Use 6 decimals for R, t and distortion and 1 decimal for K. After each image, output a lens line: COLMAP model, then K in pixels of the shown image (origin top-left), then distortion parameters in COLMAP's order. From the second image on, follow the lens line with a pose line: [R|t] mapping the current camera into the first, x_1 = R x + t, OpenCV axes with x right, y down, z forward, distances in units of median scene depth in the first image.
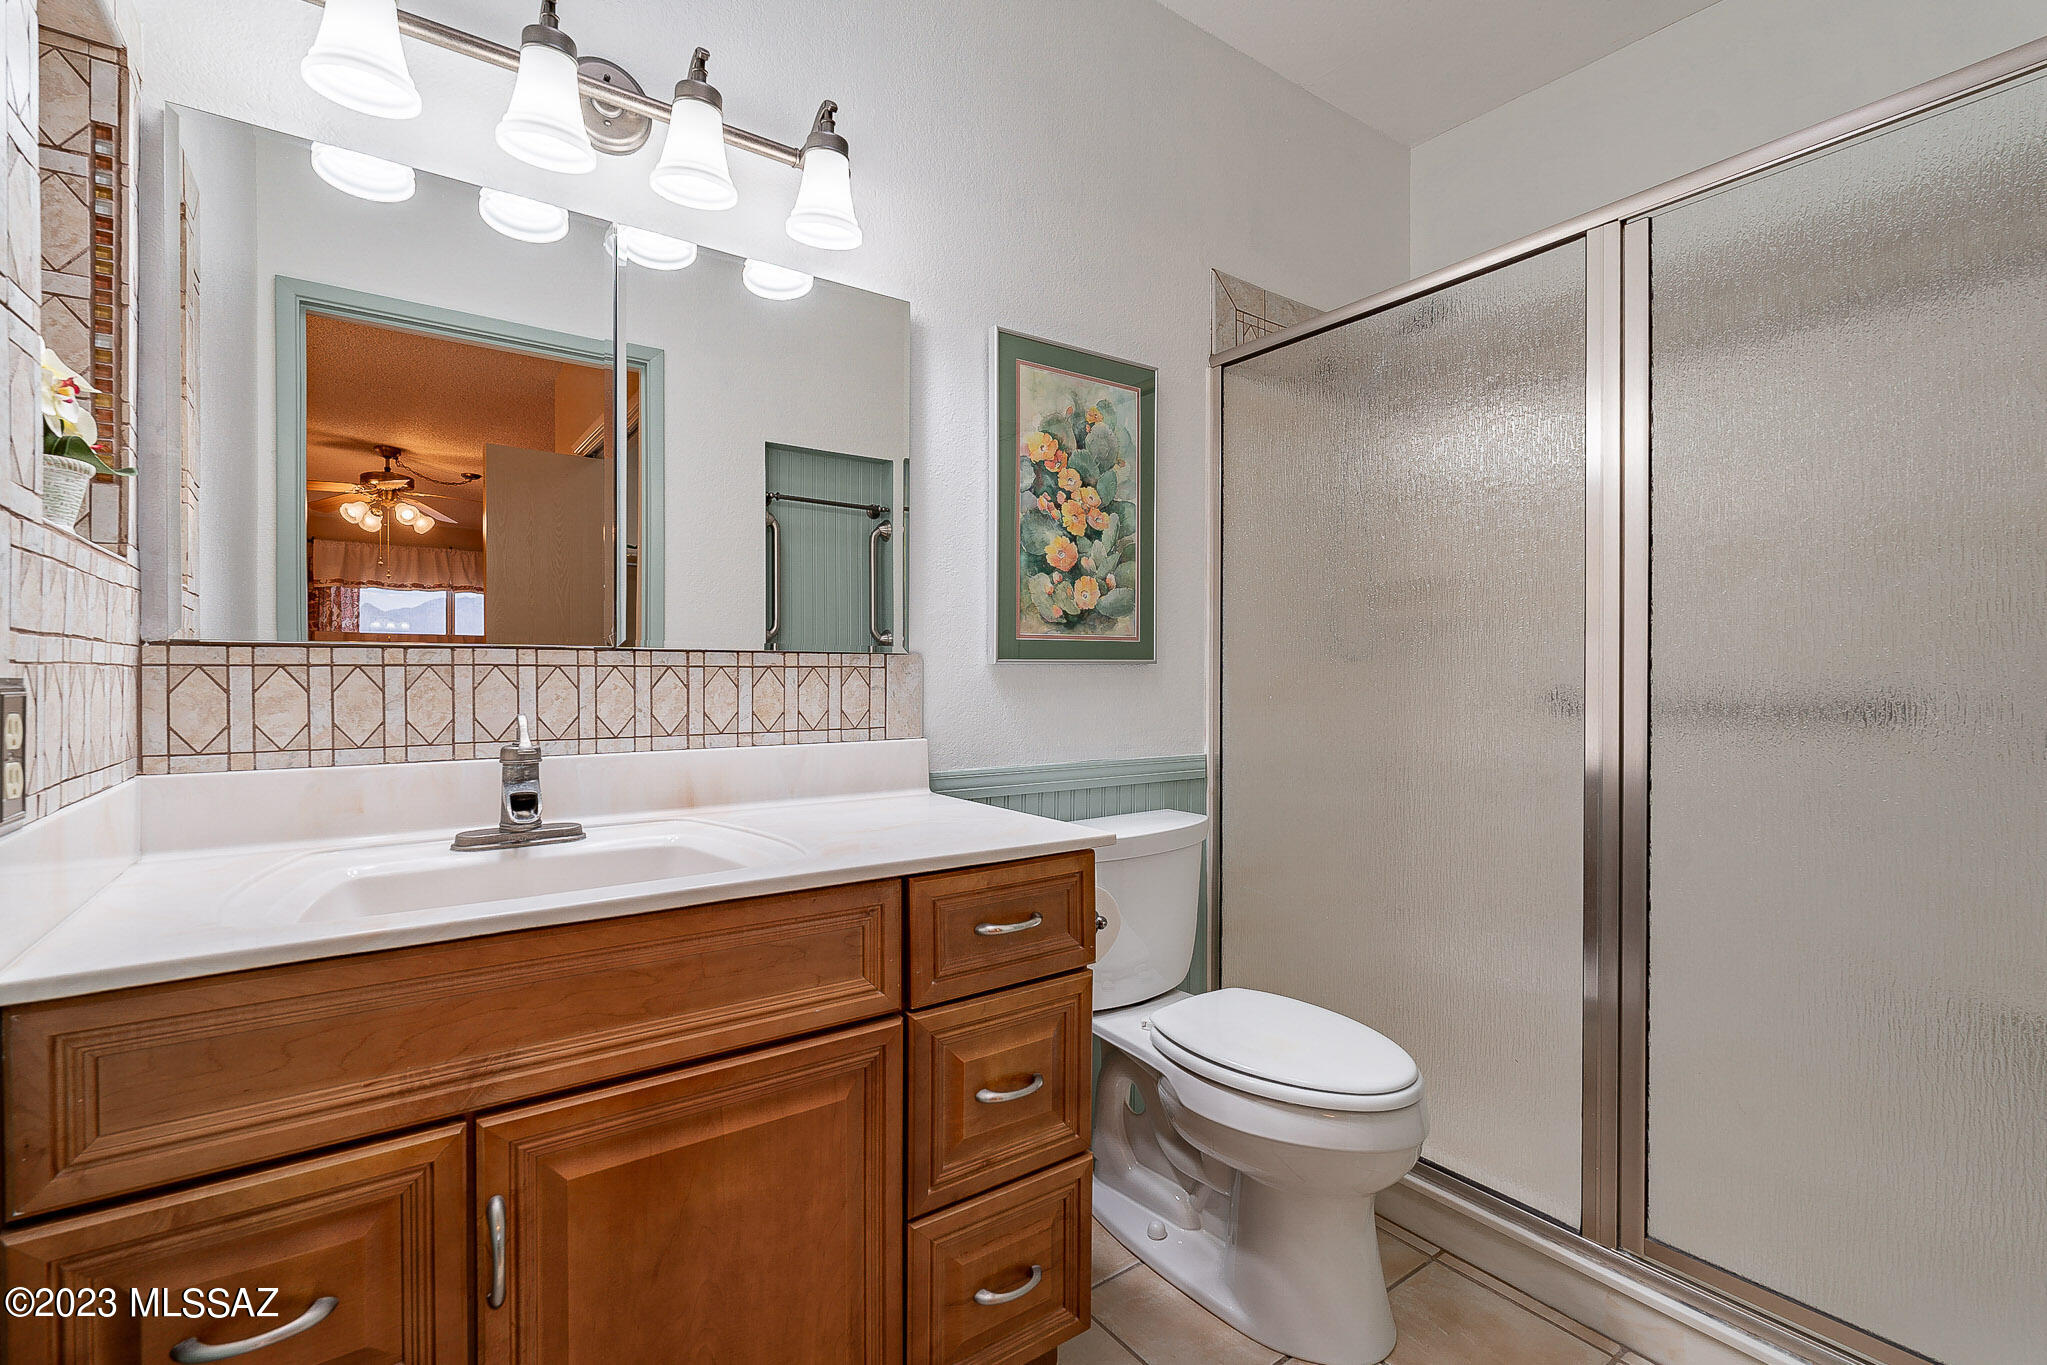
lens RADIAL K [[894.8, 0, 1024.2], [0, 894.8, 683.2], [0, 0, 1]] dist [-0.003590, 0.000307]
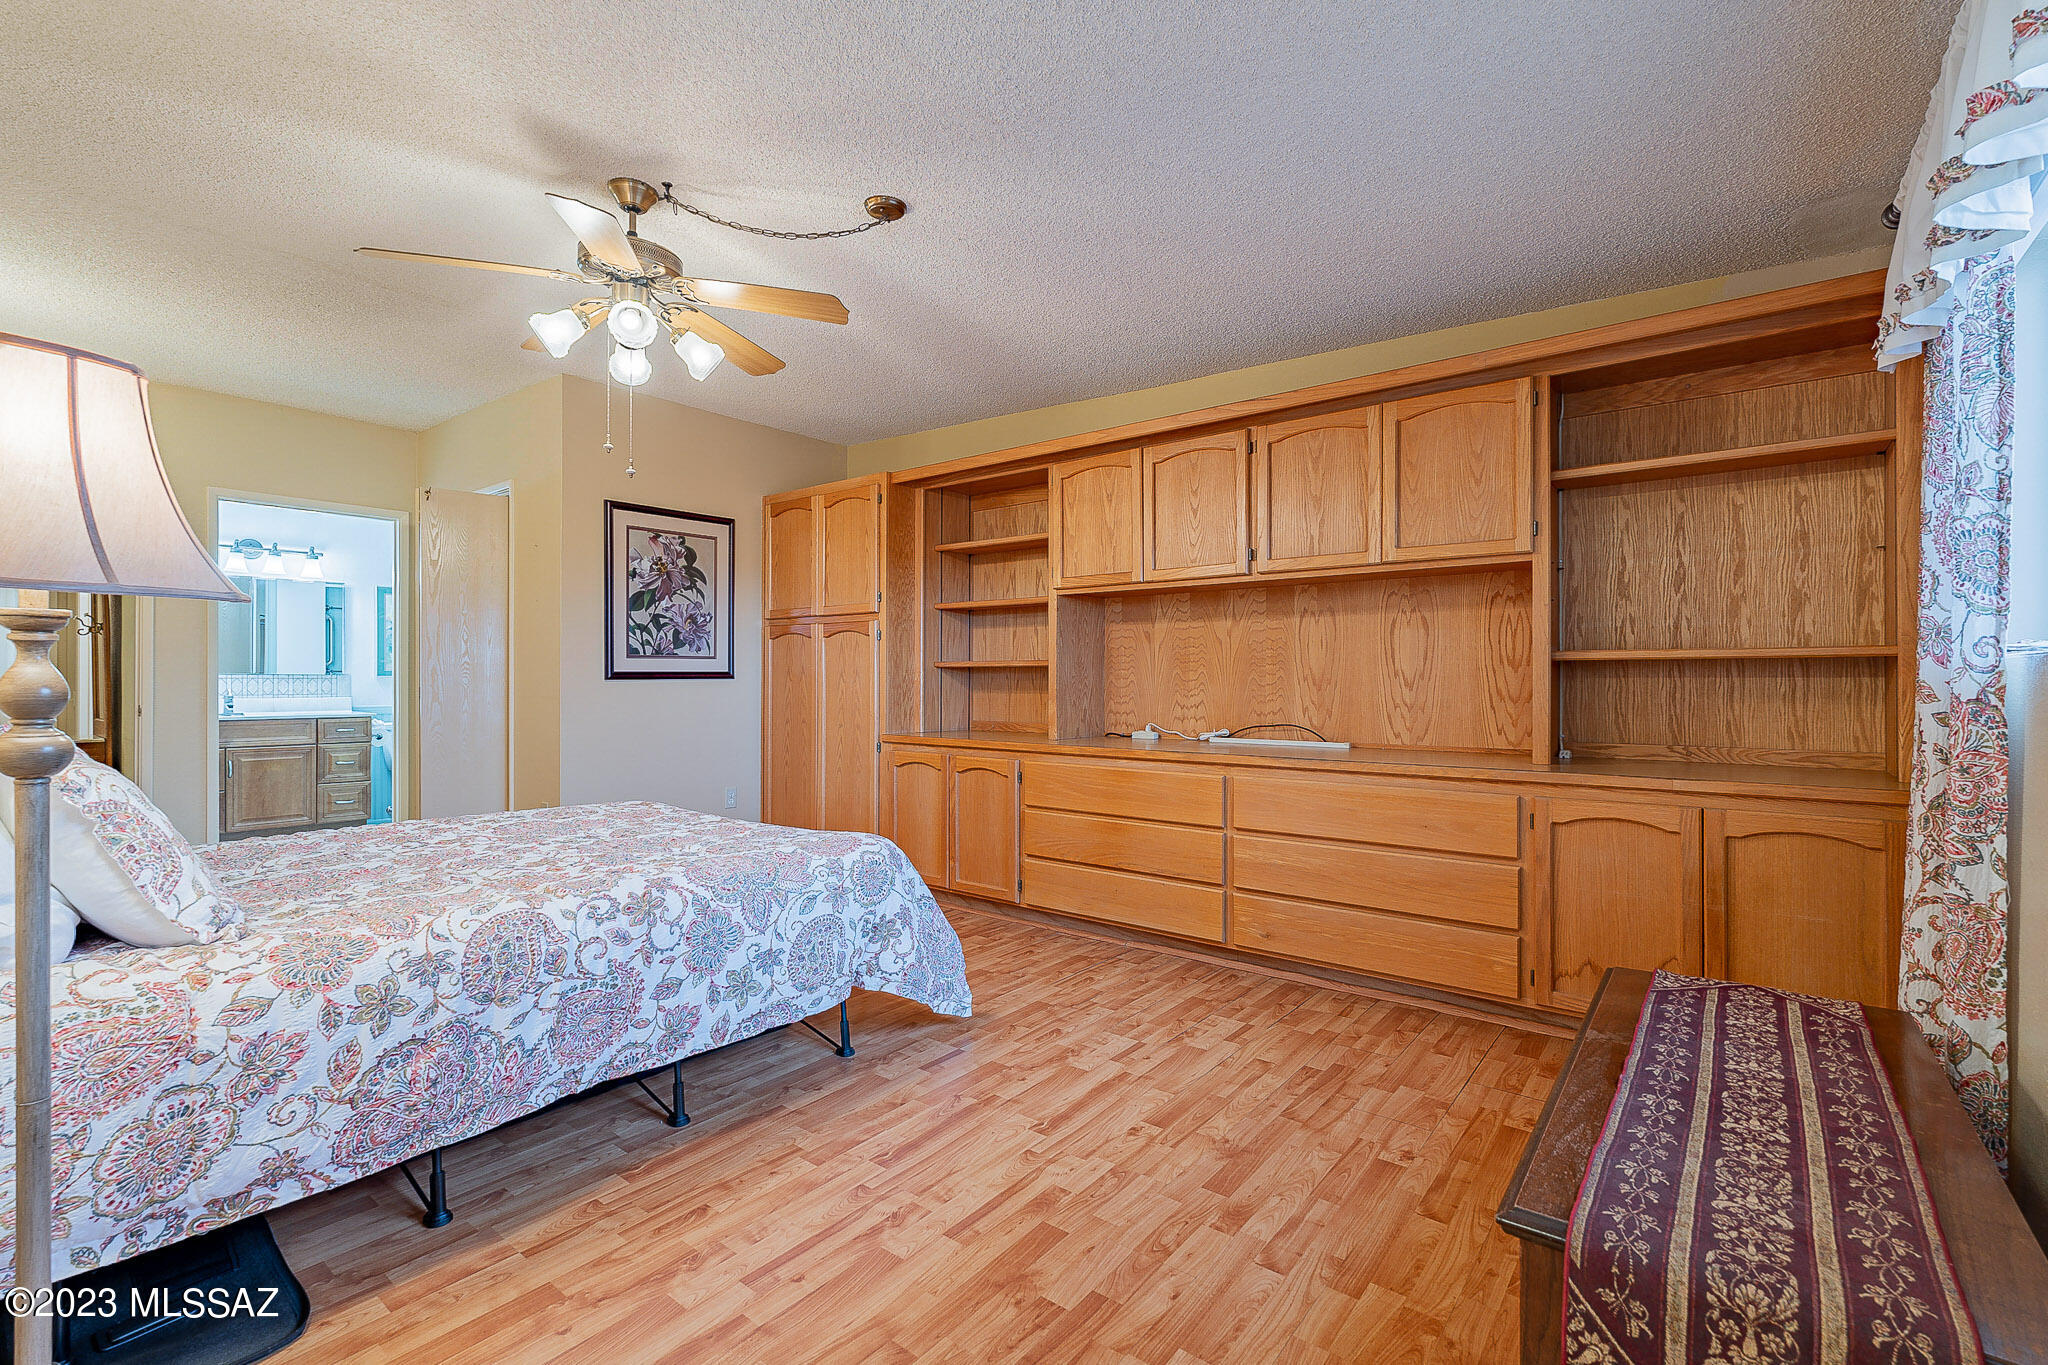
lens RADIAL K [[895.3, 0, 1033.2], [0, 895.3, 680.5], [0, 0, 1]] dist [-0.003590, 0.000307]
pose [[0.958048, -0.001231, 0.286606, 2.272354], [0.002509, 0.999988, -0.004093, 0.021719], [-0.286598, 0.004641, 0.958040, -4.977448]]
